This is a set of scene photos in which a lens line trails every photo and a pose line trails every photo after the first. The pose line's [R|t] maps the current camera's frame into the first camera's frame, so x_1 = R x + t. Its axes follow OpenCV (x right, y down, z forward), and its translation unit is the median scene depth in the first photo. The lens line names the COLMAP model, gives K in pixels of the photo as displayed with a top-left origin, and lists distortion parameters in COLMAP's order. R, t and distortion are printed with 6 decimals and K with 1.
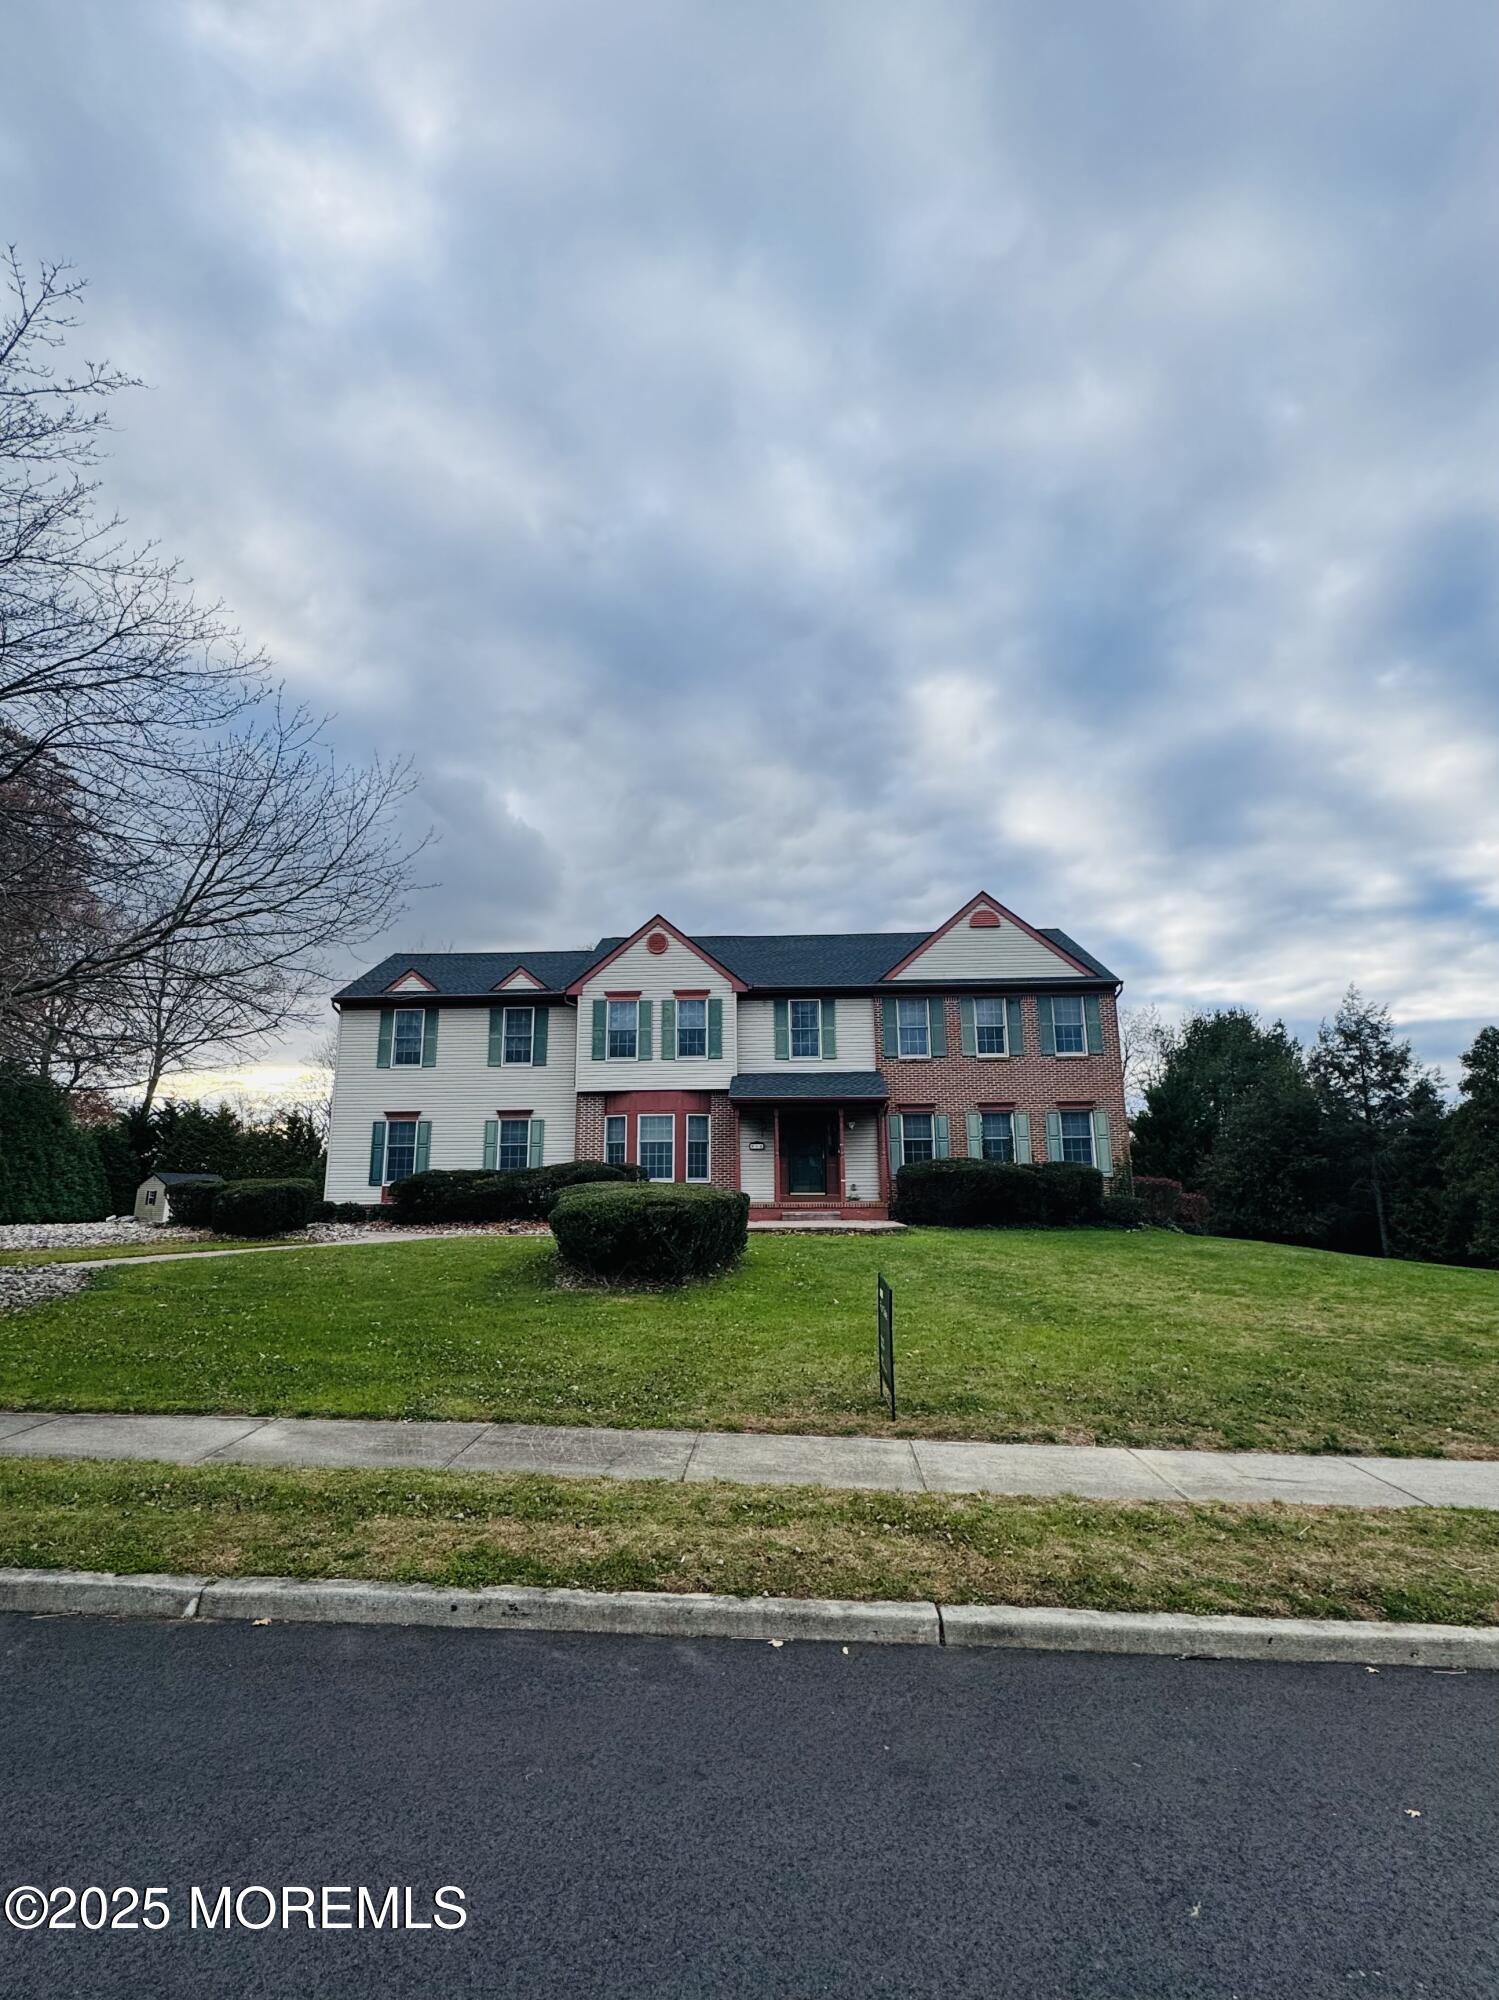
lens RADIAL K [[902.3, 0, 749.5], [0, 902.3, 1000.0], [0, 0, 1]] dist [-0.000602, -0.000148]
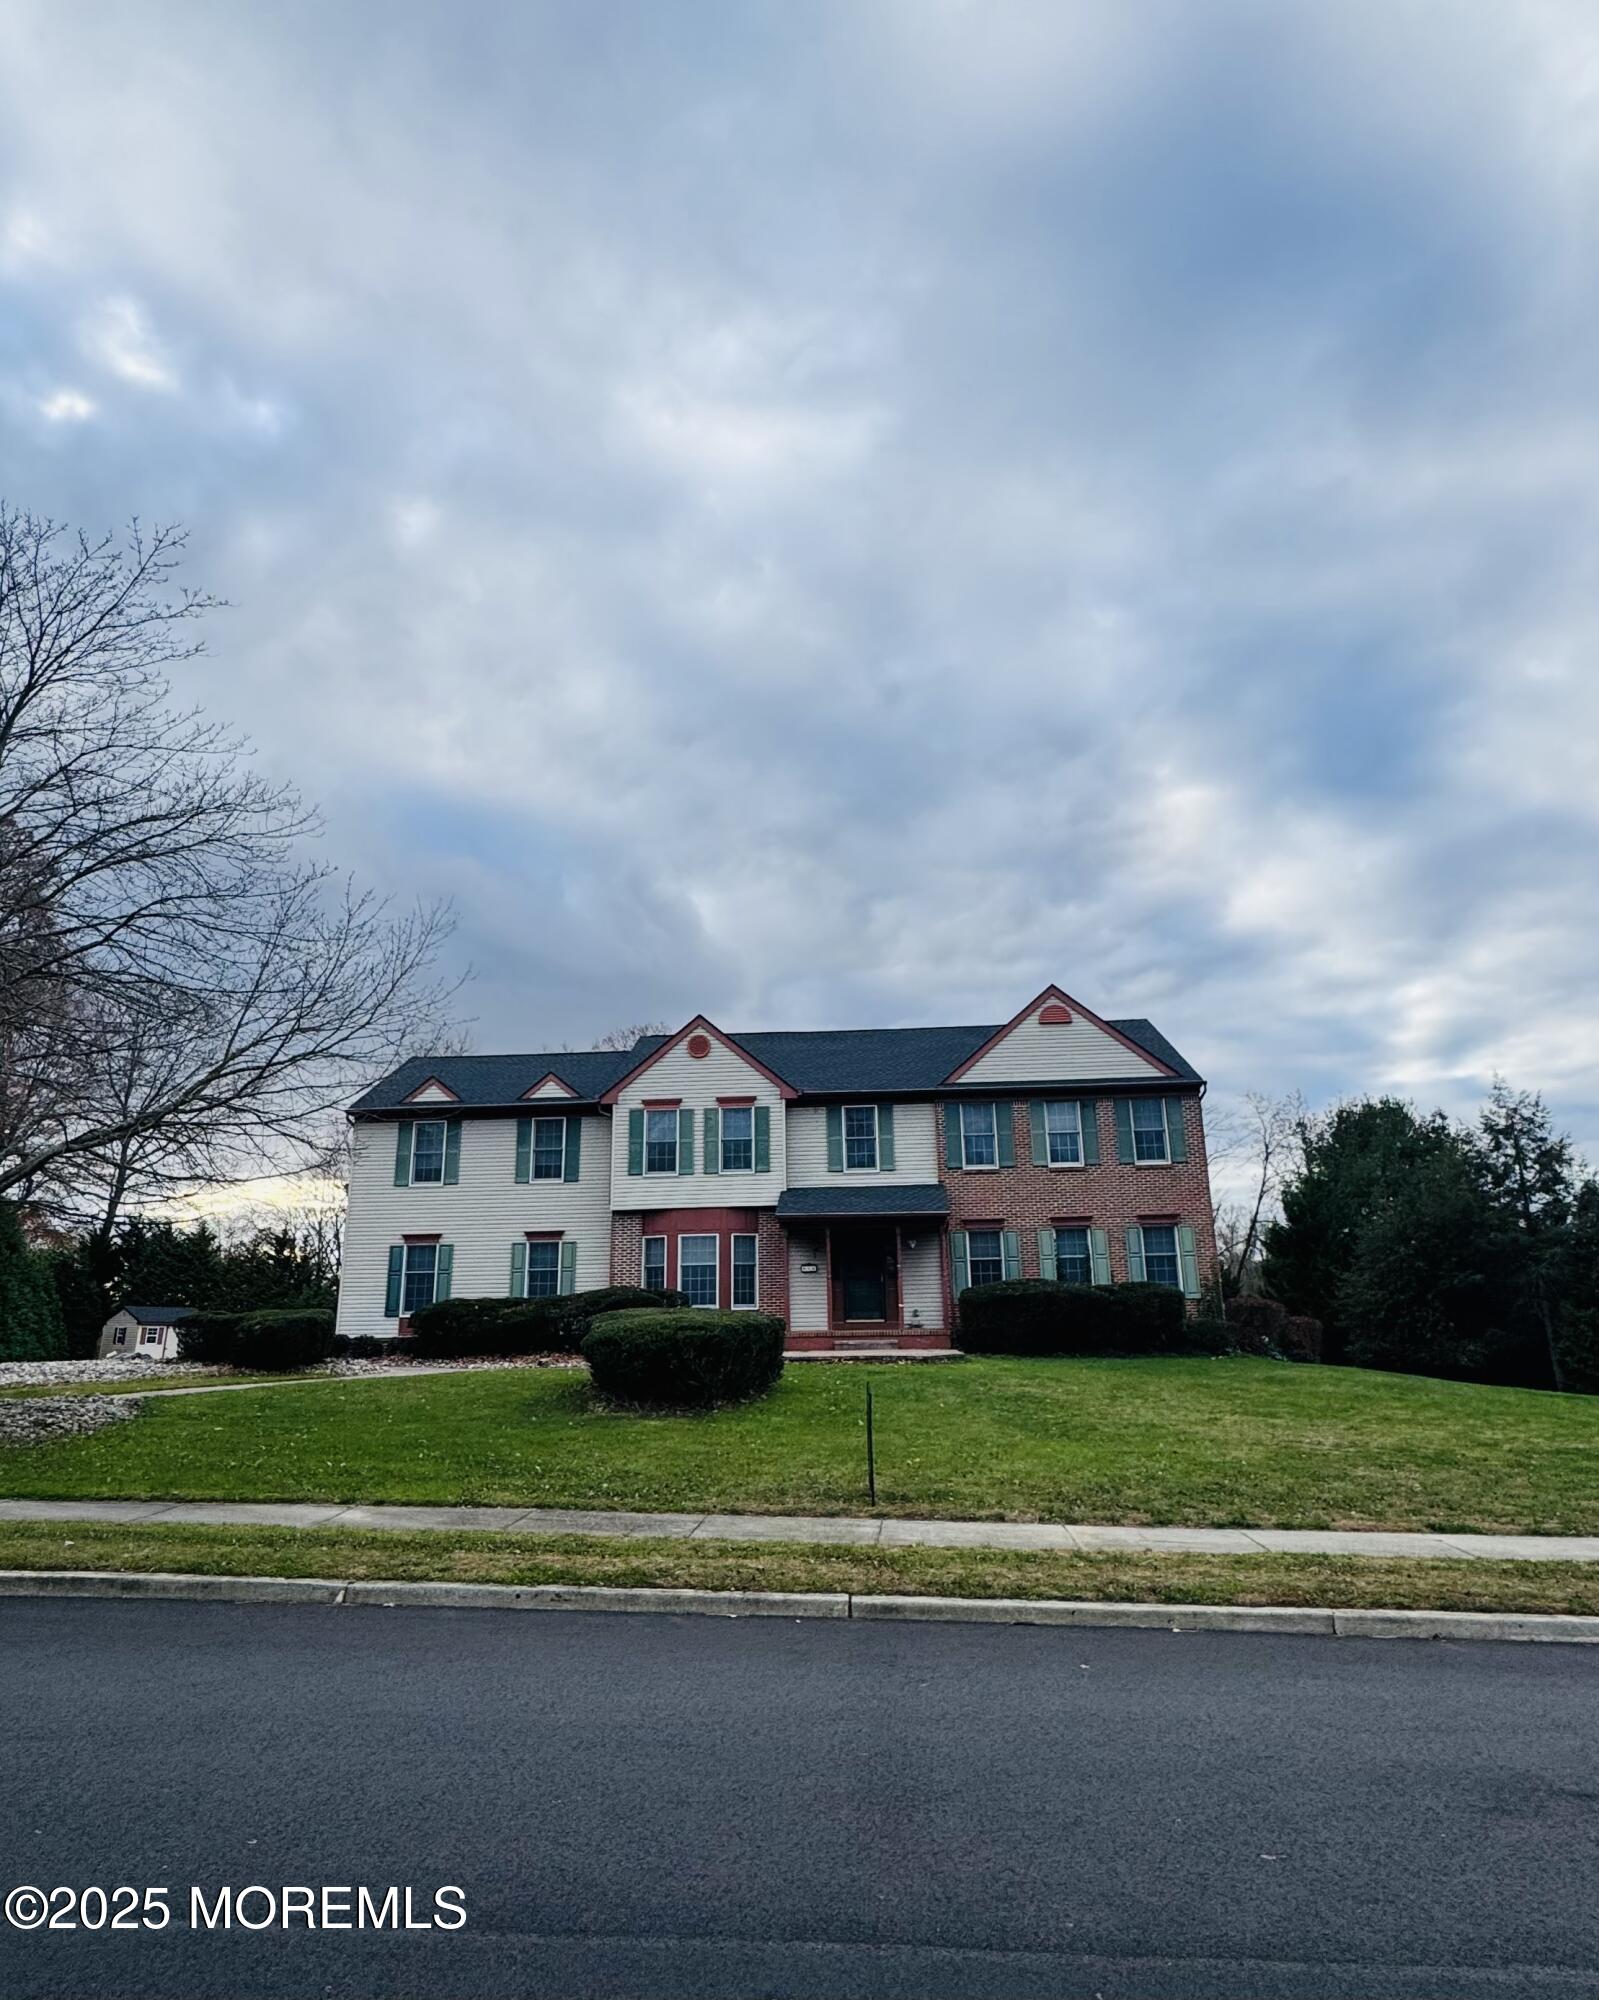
lens RADIAL K [[1132.5, 0, 814.2], [0, 1132.5, 1004.3], [0, 0, 1]] dist [-0.002123, 0.000194]
pose [[0.999775, -0.014591, -0.015378, 0.061151], [0.013535, 0.997684, -0.066664, -0.048846], [0.016316, 0.066441, 0.997657, -0.278383]]
